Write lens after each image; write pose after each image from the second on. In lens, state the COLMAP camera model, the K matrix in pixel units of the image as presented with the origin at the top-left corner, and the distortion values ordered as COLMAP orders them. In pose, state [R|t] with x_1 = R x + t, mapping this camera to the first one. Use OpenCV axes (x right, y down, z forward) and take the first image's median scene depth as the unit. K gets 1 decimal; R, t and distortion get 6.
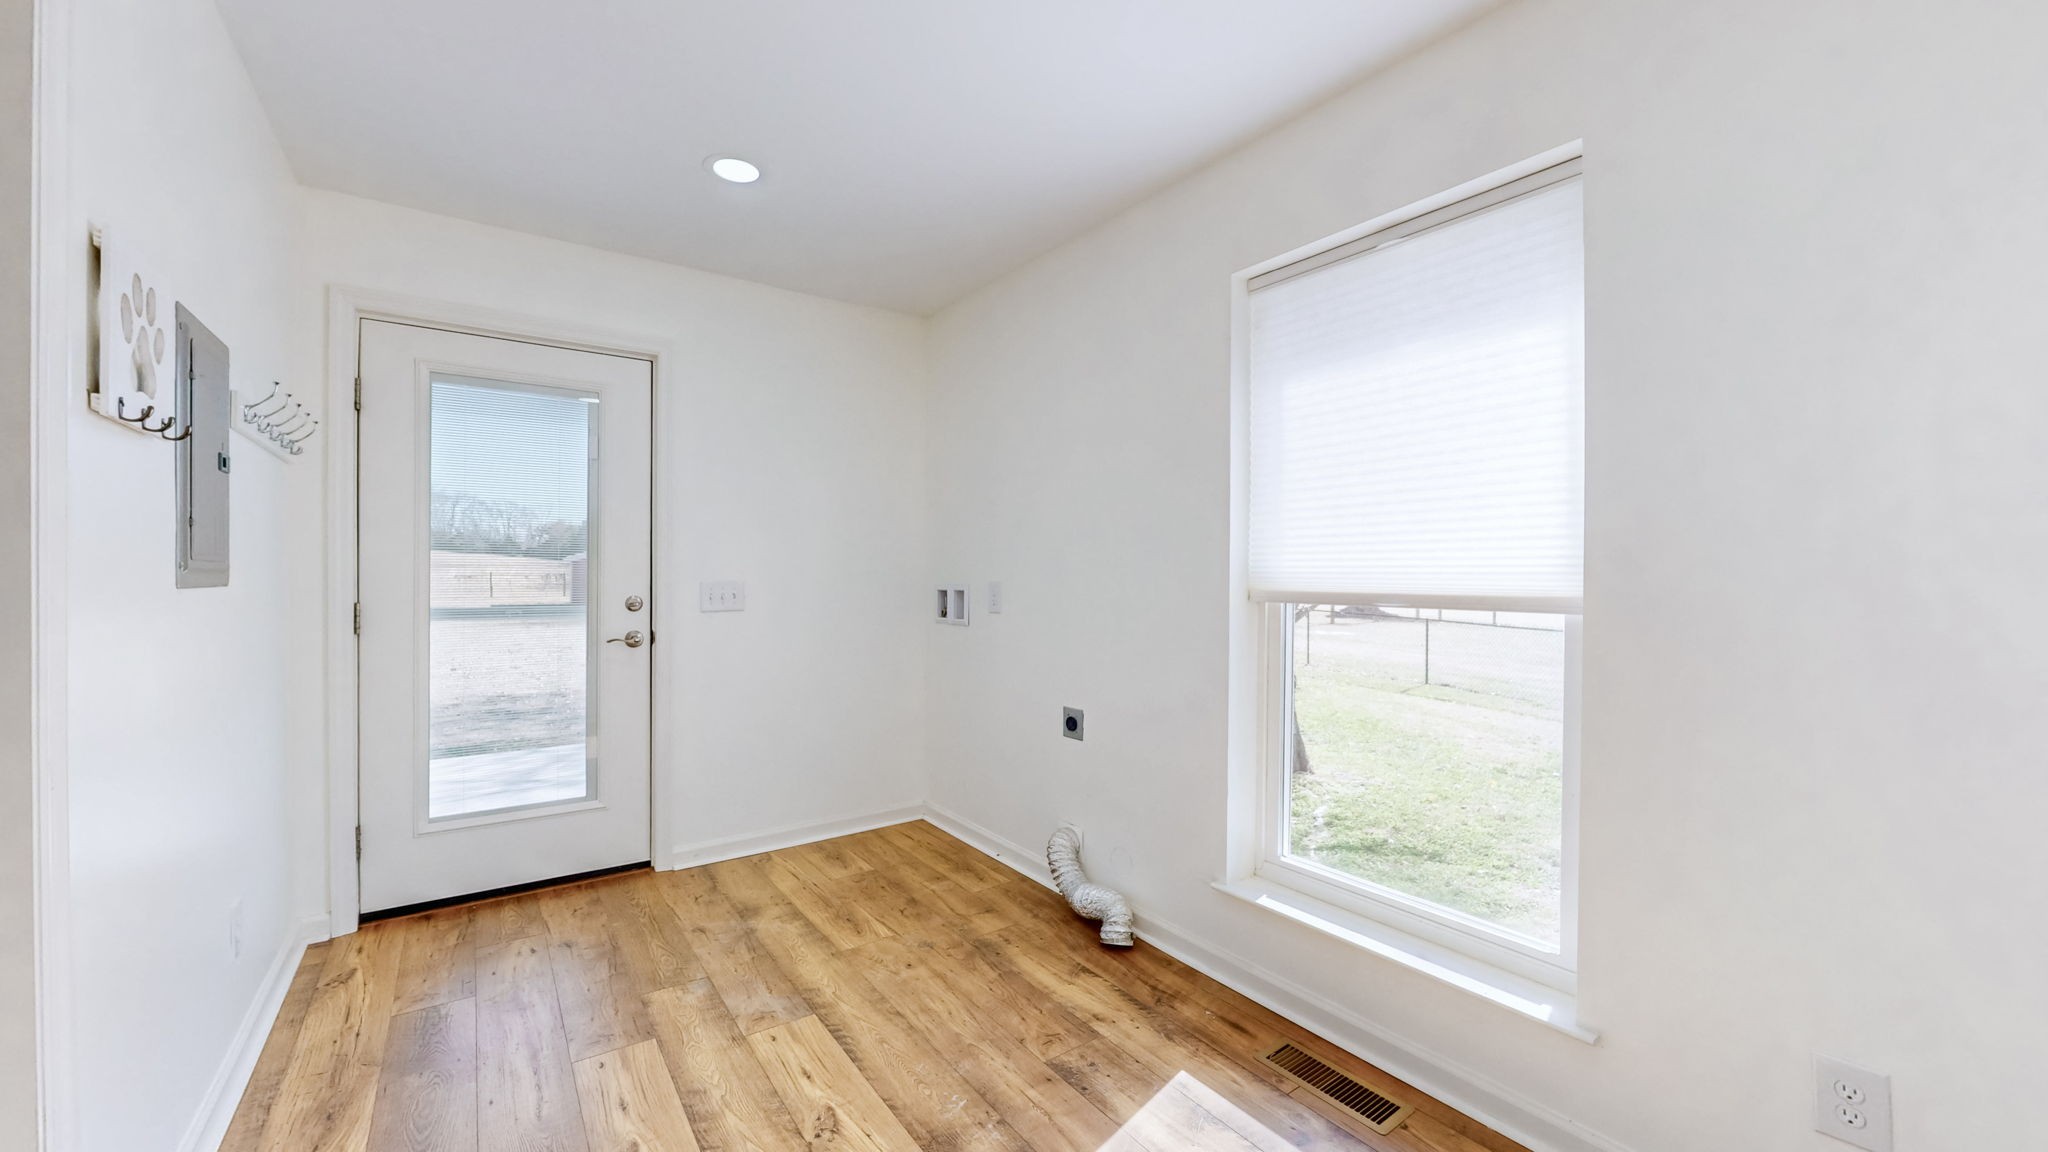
lens RADIAL K [[785.9, 0, 1015.1], [0, 785.9, 578.6], [0, 0, 1]] dist [-0.003935, -0.000102]
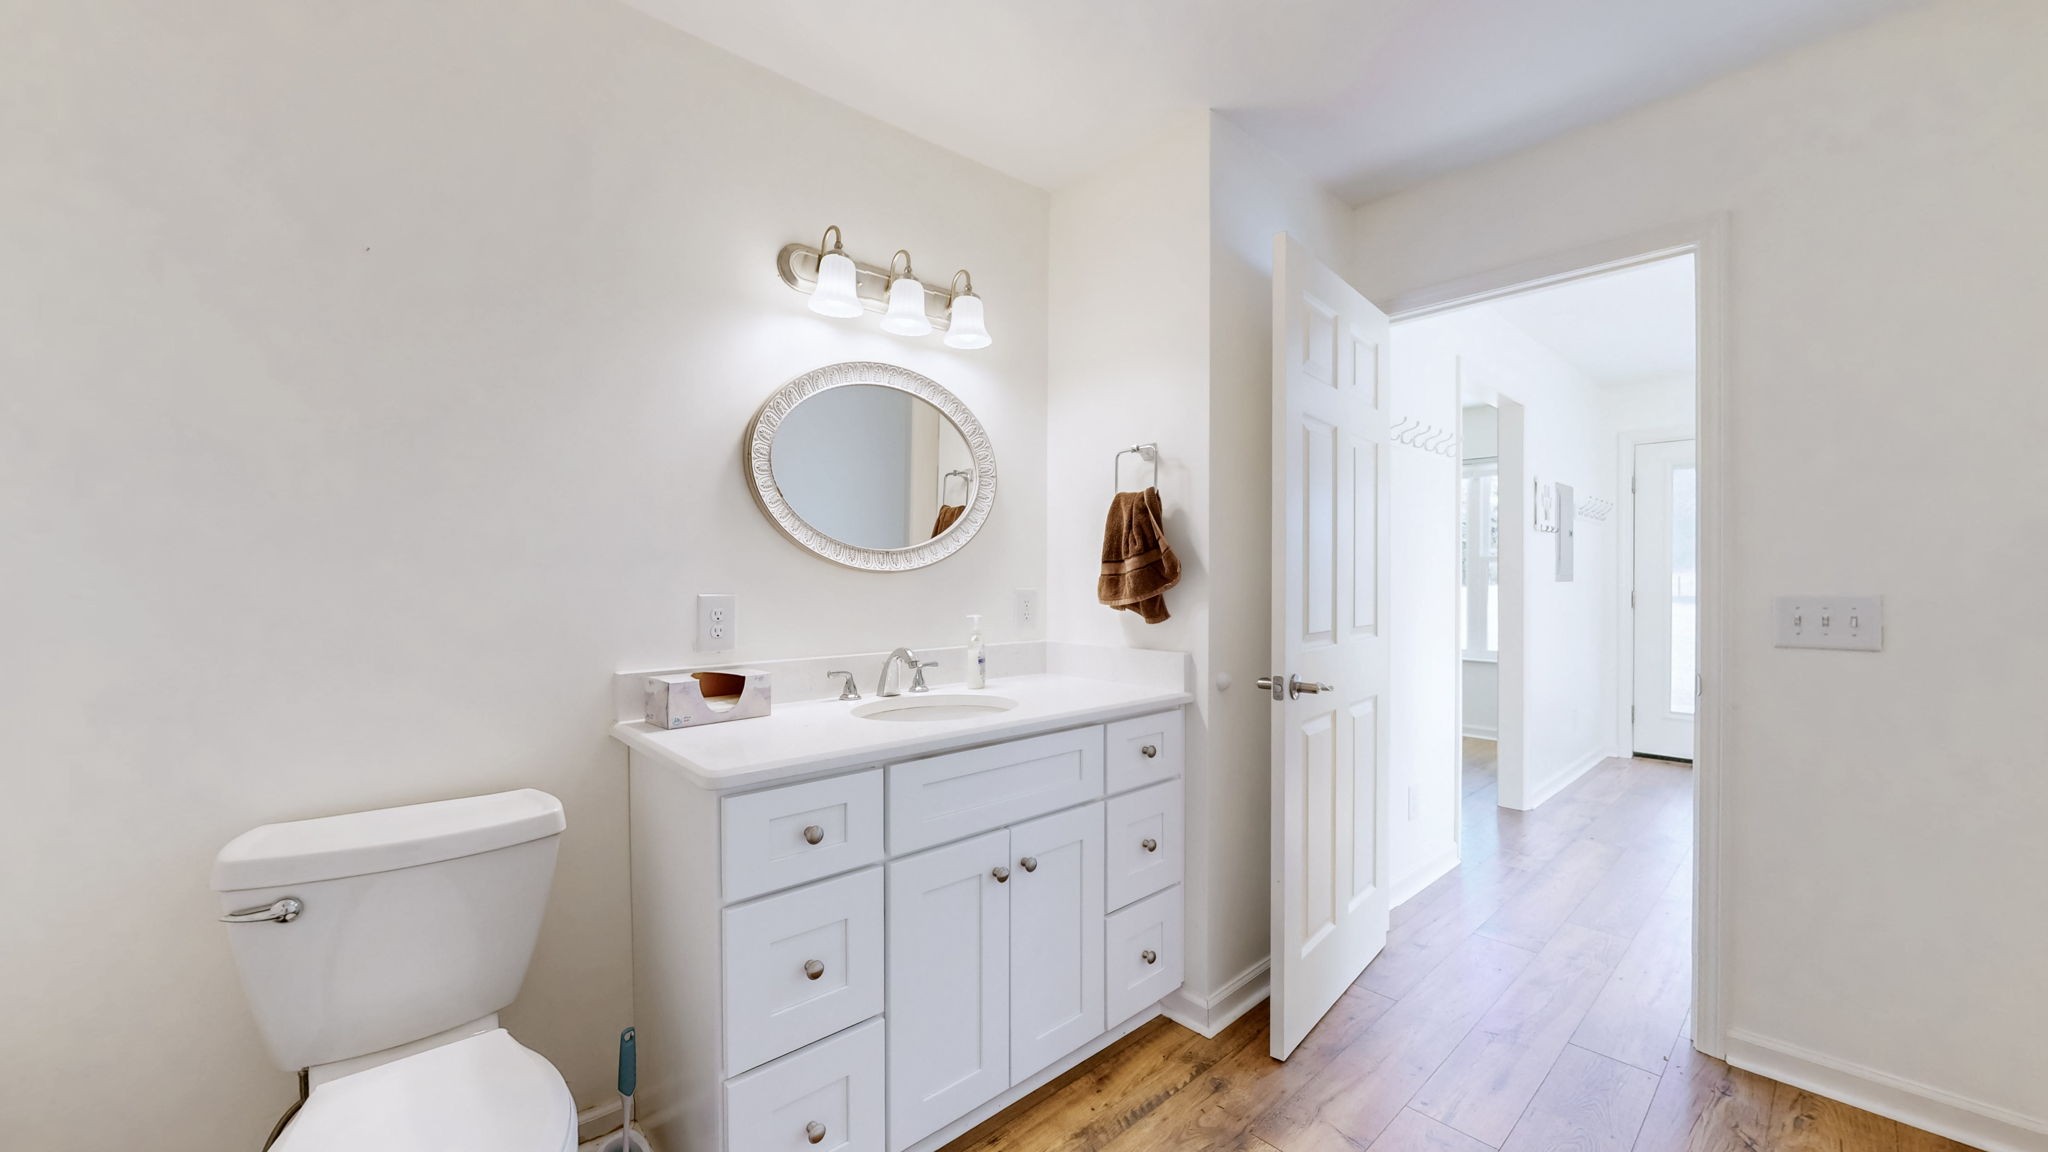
lens RADIAL K [[785.9, 0, 1016.8], [0, 785.9, 574.8], [0, 0, 1]] dist [-0.003935, -0.000102]
pose [[0.148147, 0.006663, -0.988943, 1.174480], [-0.000548, 0.999978, 0.006655, -0.031795], [0.988965, -0.000444, 0.148147, -1.096182]]
